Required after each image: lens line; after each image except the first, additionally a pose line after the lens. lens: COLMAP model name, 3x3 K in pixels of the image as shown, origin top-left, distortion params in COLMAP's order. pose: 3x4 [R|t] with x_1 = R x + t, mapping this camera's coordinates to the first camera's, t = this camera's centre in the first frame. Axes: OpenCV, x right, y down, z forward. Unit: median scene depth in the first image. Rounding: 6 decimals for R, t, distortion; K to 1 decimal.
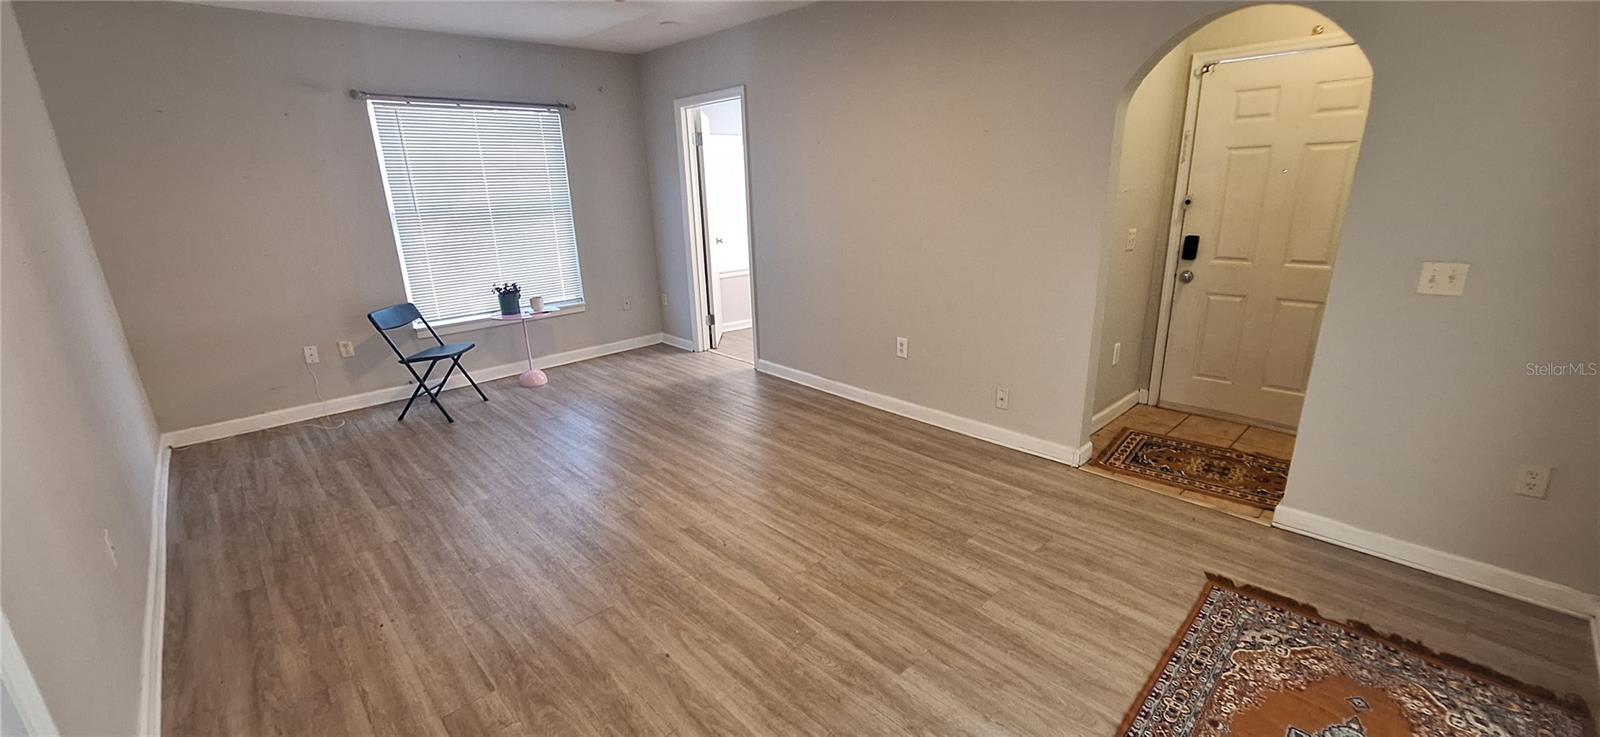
lens RADIAL K [[641.8, 0, 804.0], [0, 641.8, 377.4], [0, 0, 1]] dist [-0.013770, 0.000036]
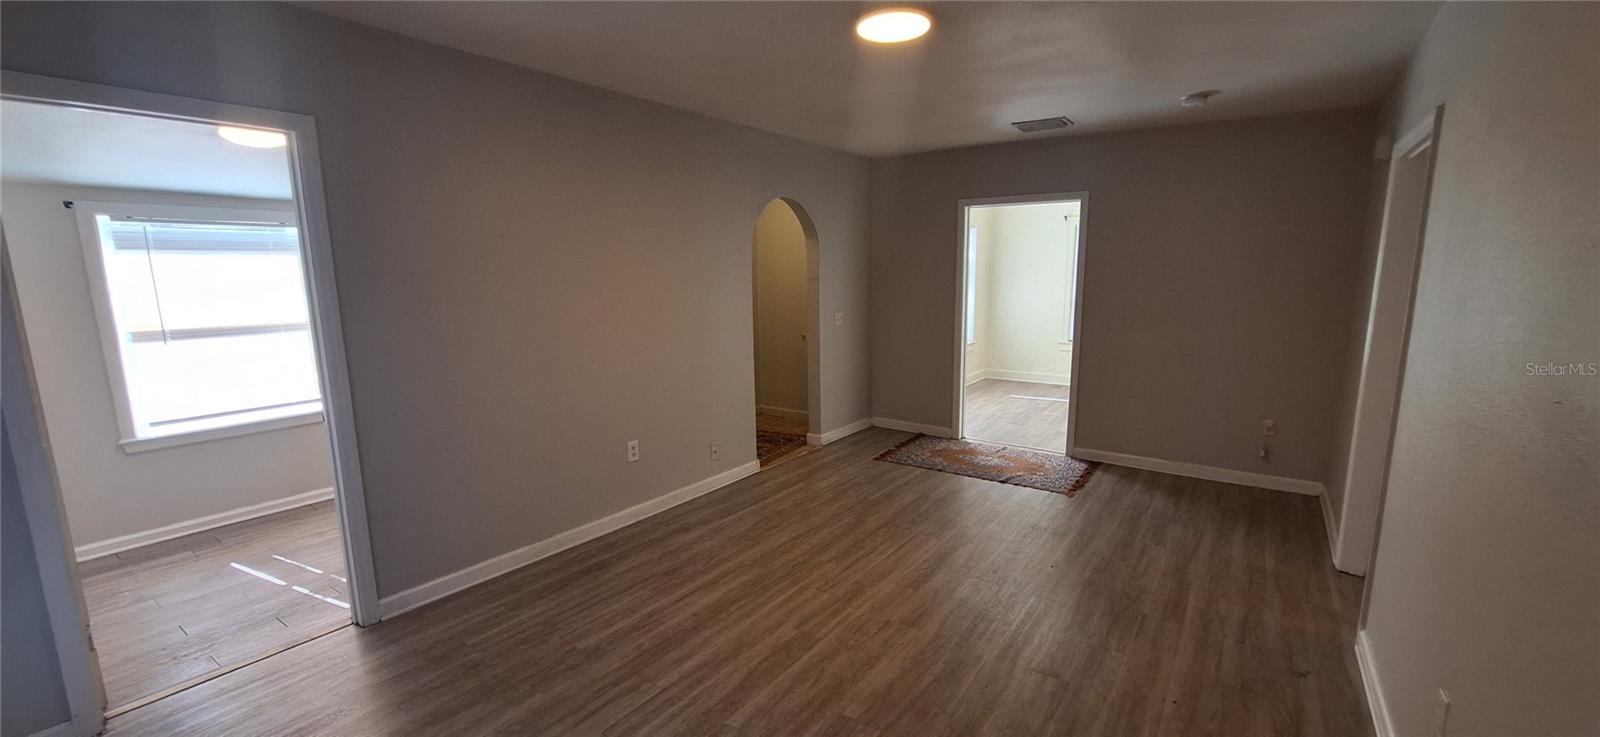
lens RADIAL K [[641.8, 0, 804.0], [0, 641.8, 377.4], [0, 0, 1]] dist [-0.013770, 0.000036]
pose [[-0.194473, -0.138951, 0.971016, -1.157729], [0.297475, 0.934943, 0.193366, -0.367692], [-0.934713, 0.326458, -0.140487, 1.209306]]
